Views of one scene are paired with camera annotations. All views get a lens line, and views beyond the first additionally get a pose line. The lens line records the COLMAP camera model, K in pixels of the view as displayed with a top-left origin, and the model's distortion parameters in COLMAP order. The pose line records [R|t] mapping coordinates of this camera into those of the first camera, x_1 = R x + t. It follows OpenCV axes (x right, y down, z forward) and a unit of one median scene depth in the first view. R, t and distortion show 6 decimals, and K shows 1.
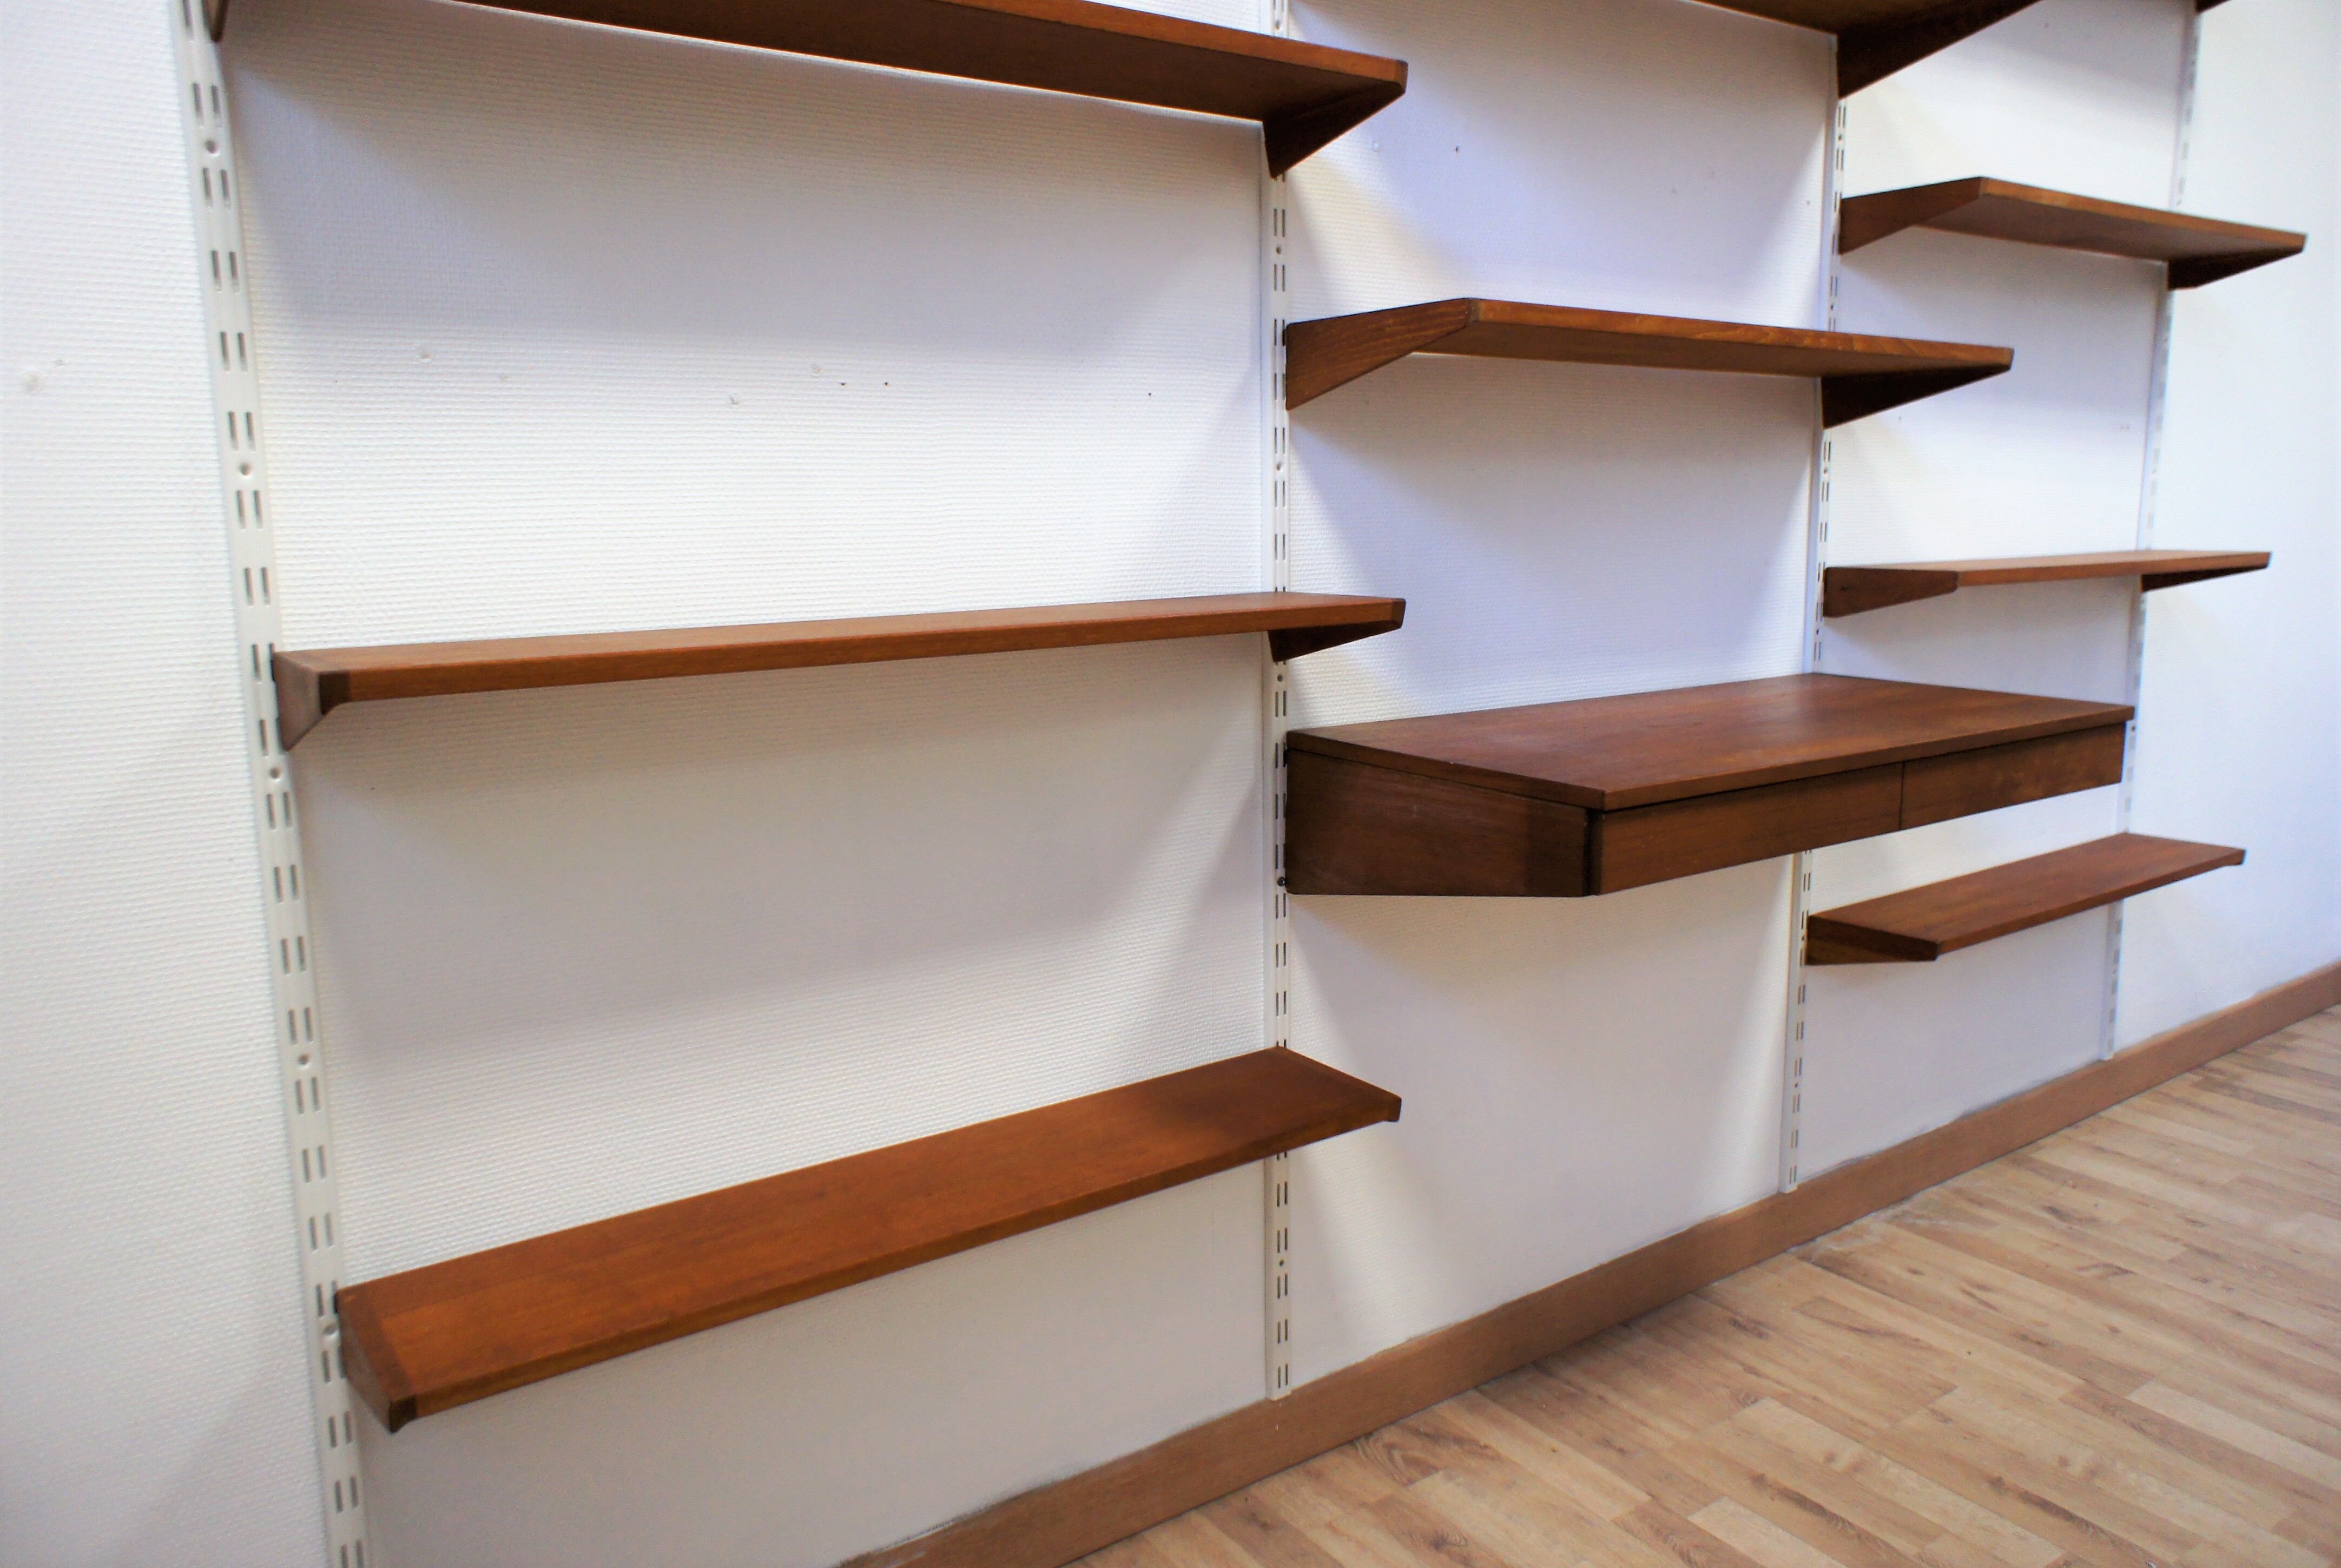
lens RADIAL K [[1610.0, 0, 1206.0], [0, 1610.0, 764.6], [0, 0, 1]] dist [-0.000936, 0.001884]
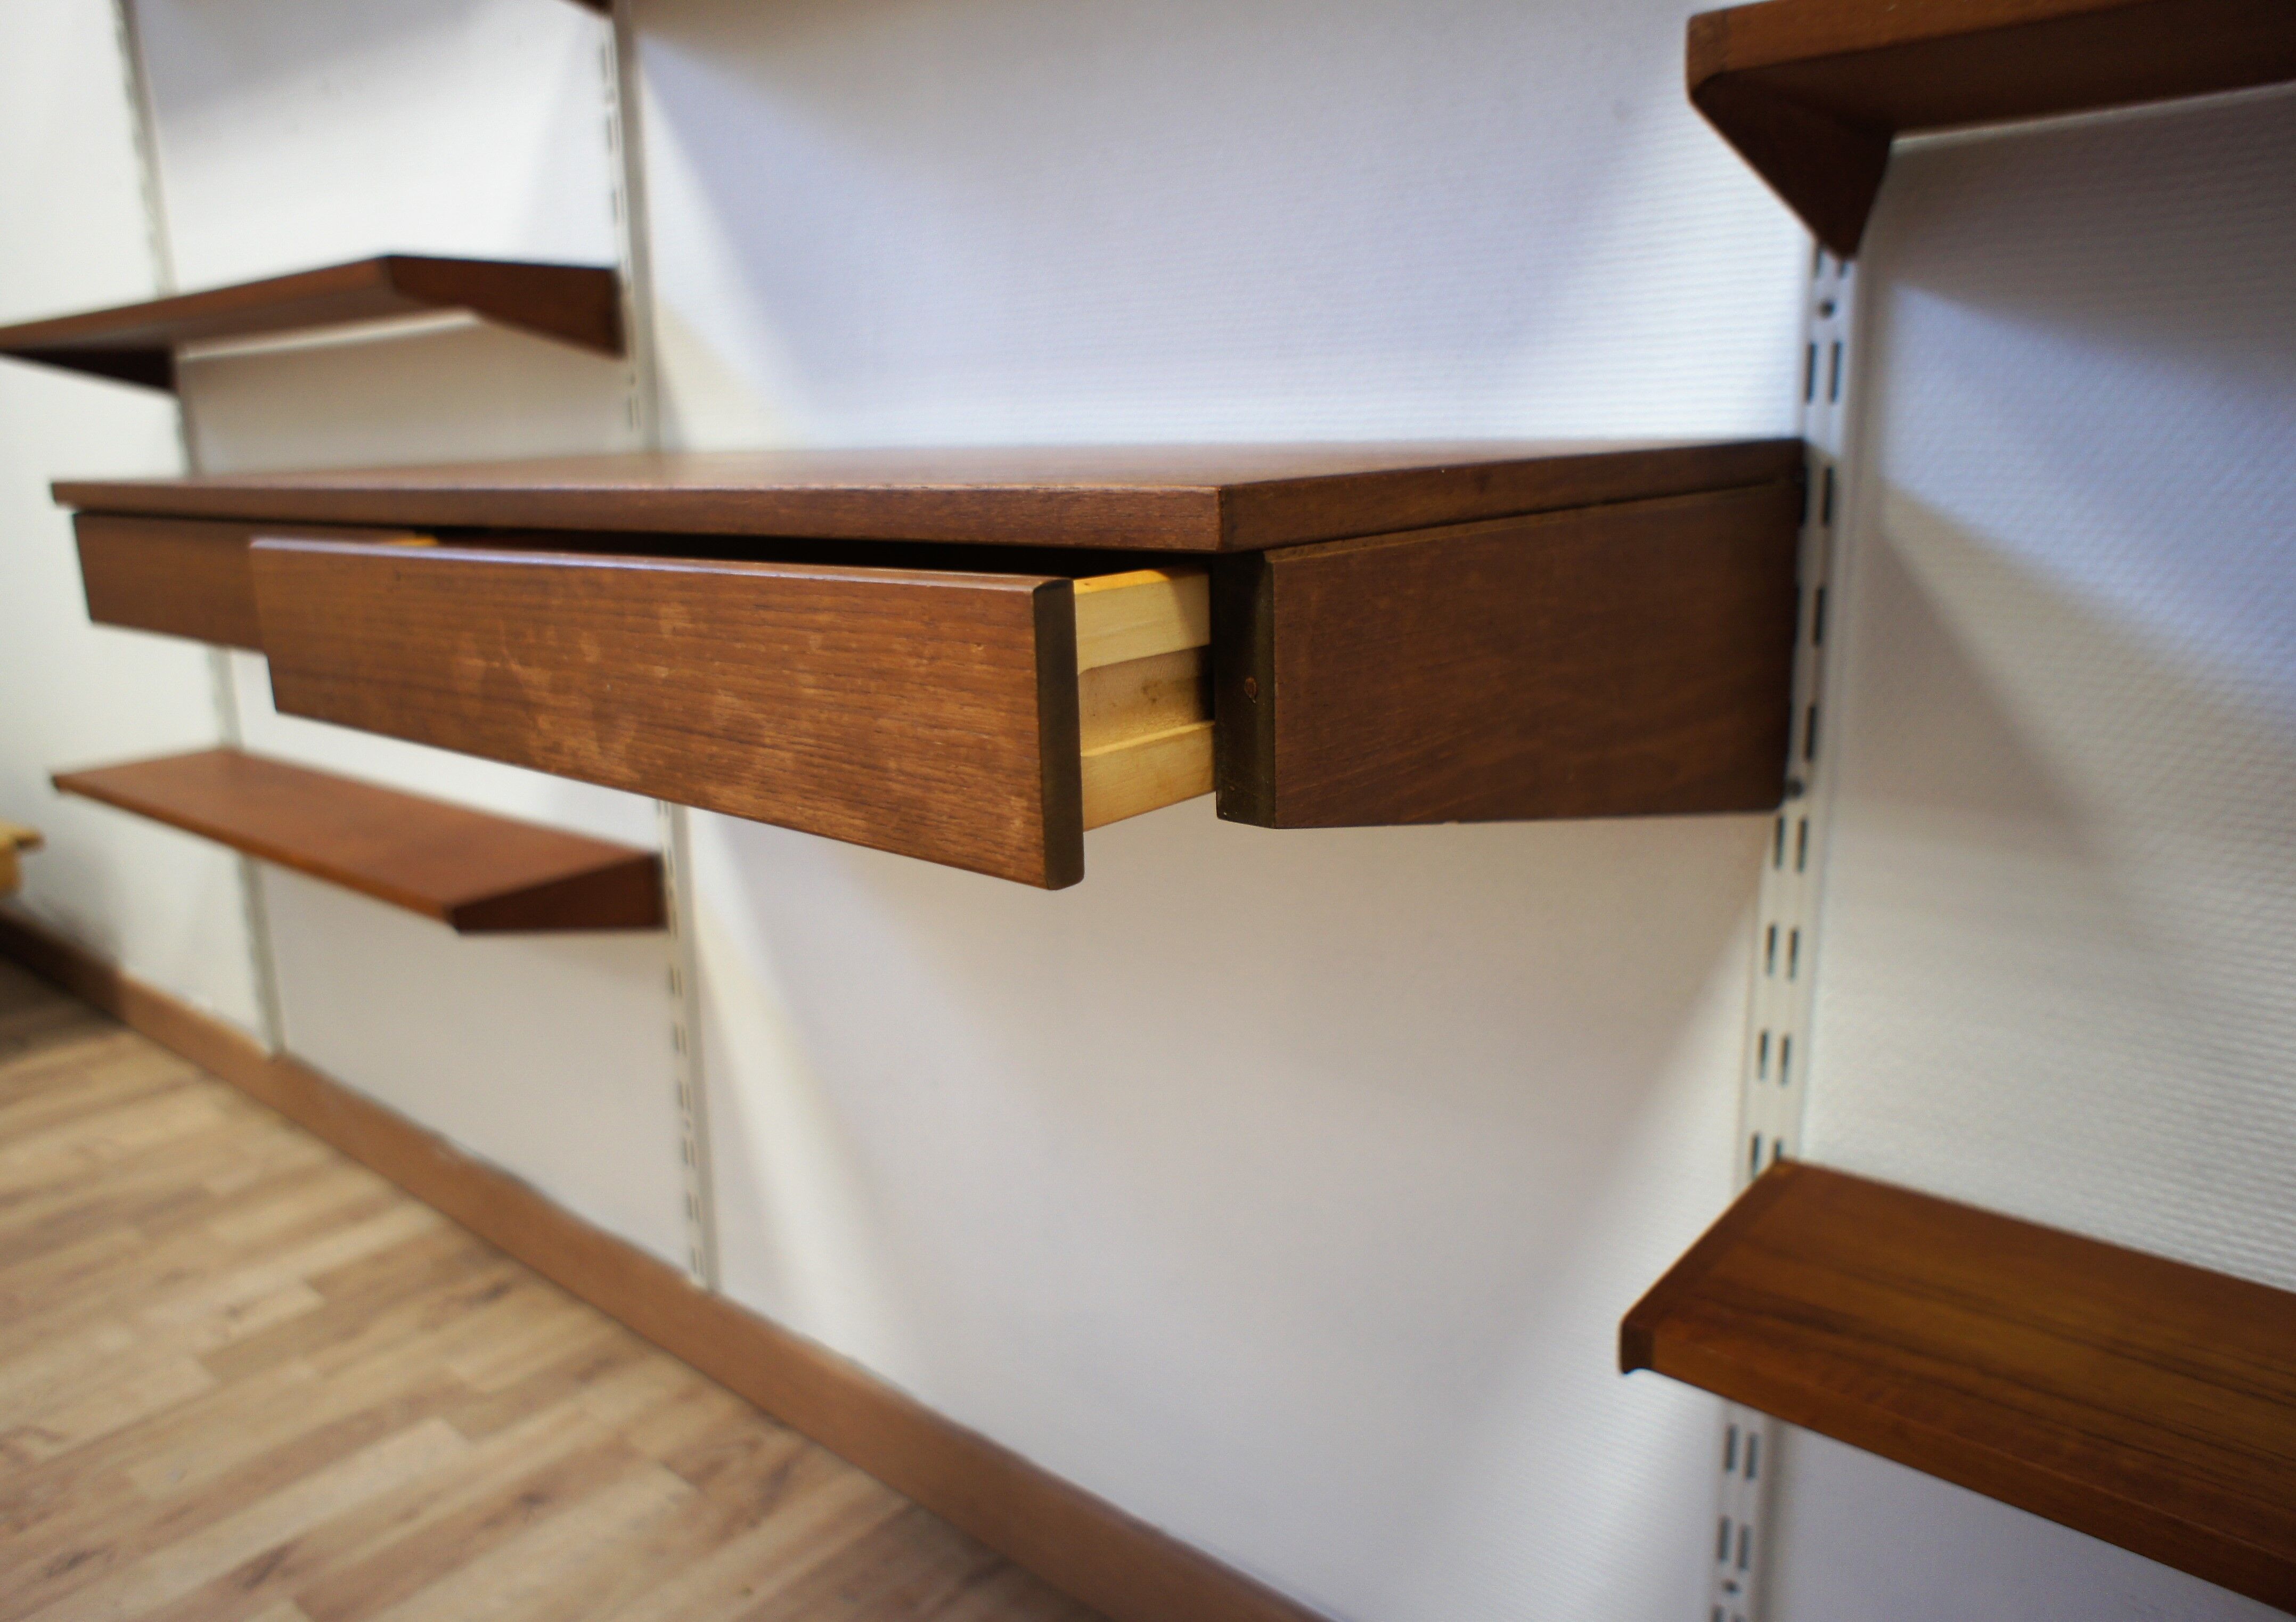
lens RADIAL K [[1650.4, 0, 1144.8], [0, 1650.4, 693.0], [0, 0, 1]] dist [-0.046545, 0.008770]
pose [[0.247547, 0.179945, -0.952019, 0.730194], [-0.112536, 0.981291, 0.156216, -0.047439], [0.962318, 0.068466, 0.263166, 0.858248]]
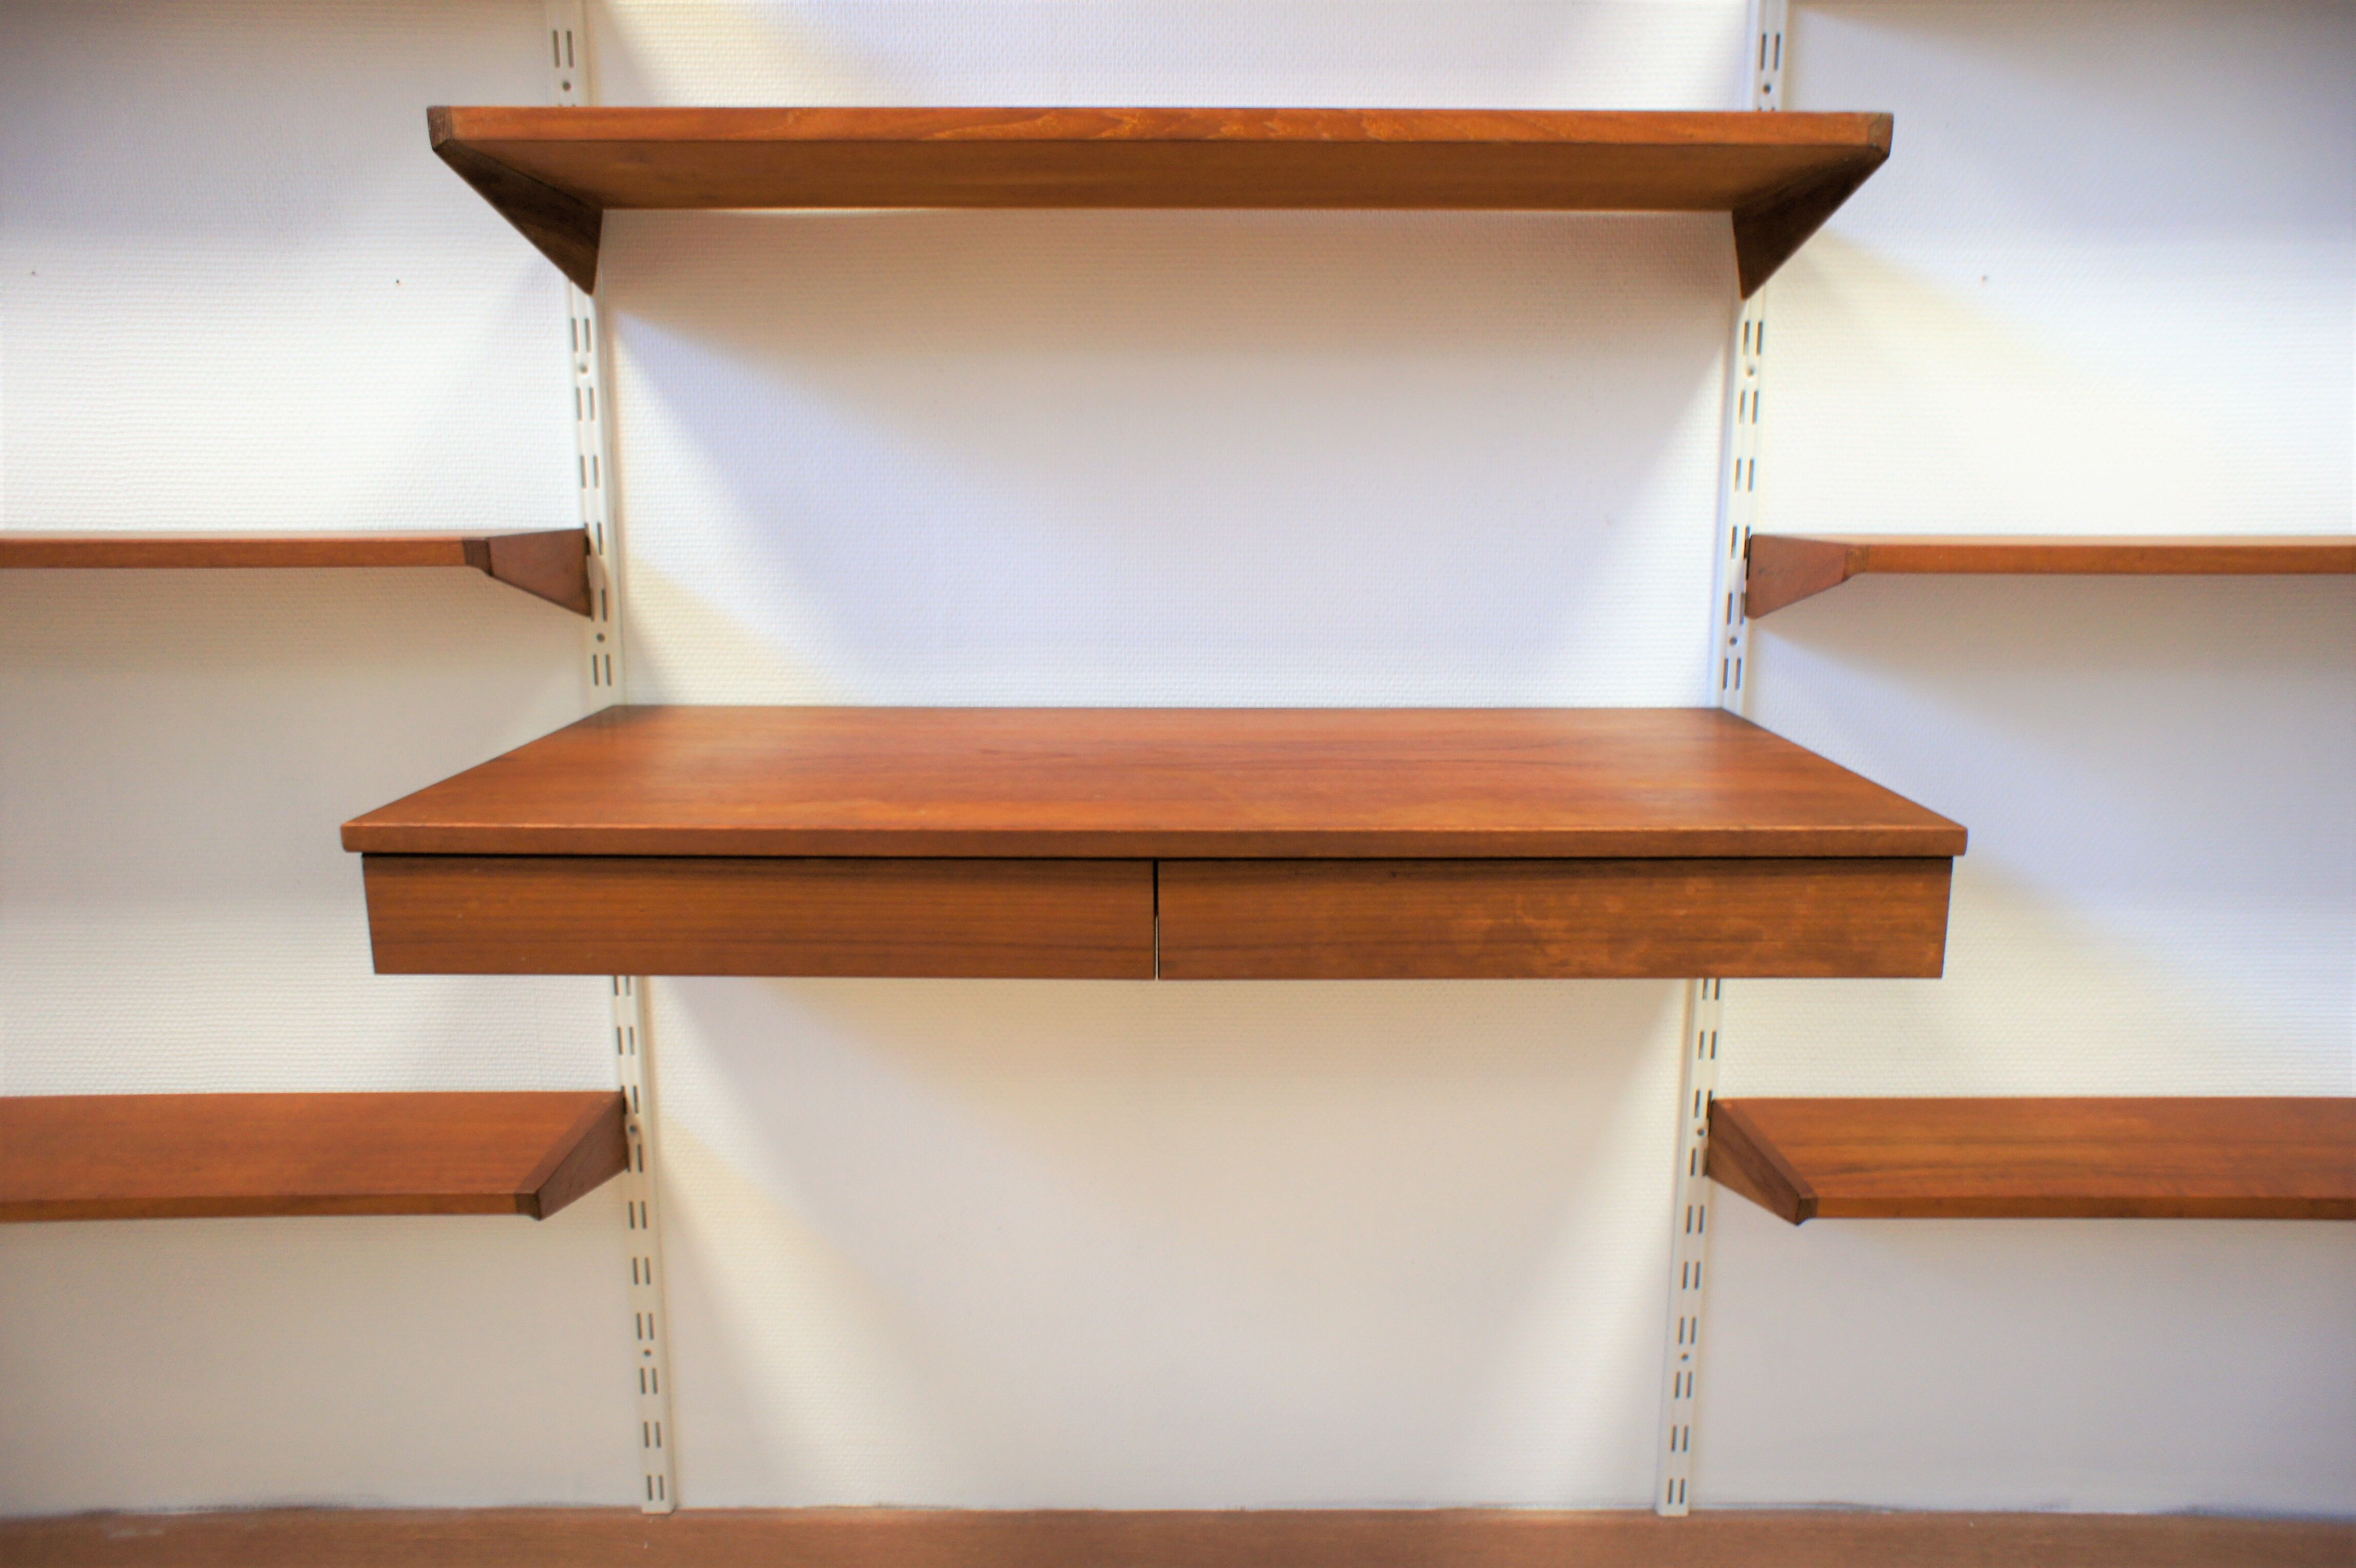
lens RADIAL K [[1567.0, 0, 1399.8], [0, 1567.0, 795.2], [0, 0, 1]] dist [-0.006514, -0.000772]
pose [[0.817451, 0.124346, -0.562416, 0.671362], [-0.100828, 0.992235, 0.072826, -0.060506], [0.567104, -0.002824, 0.823641, 0.488511]]
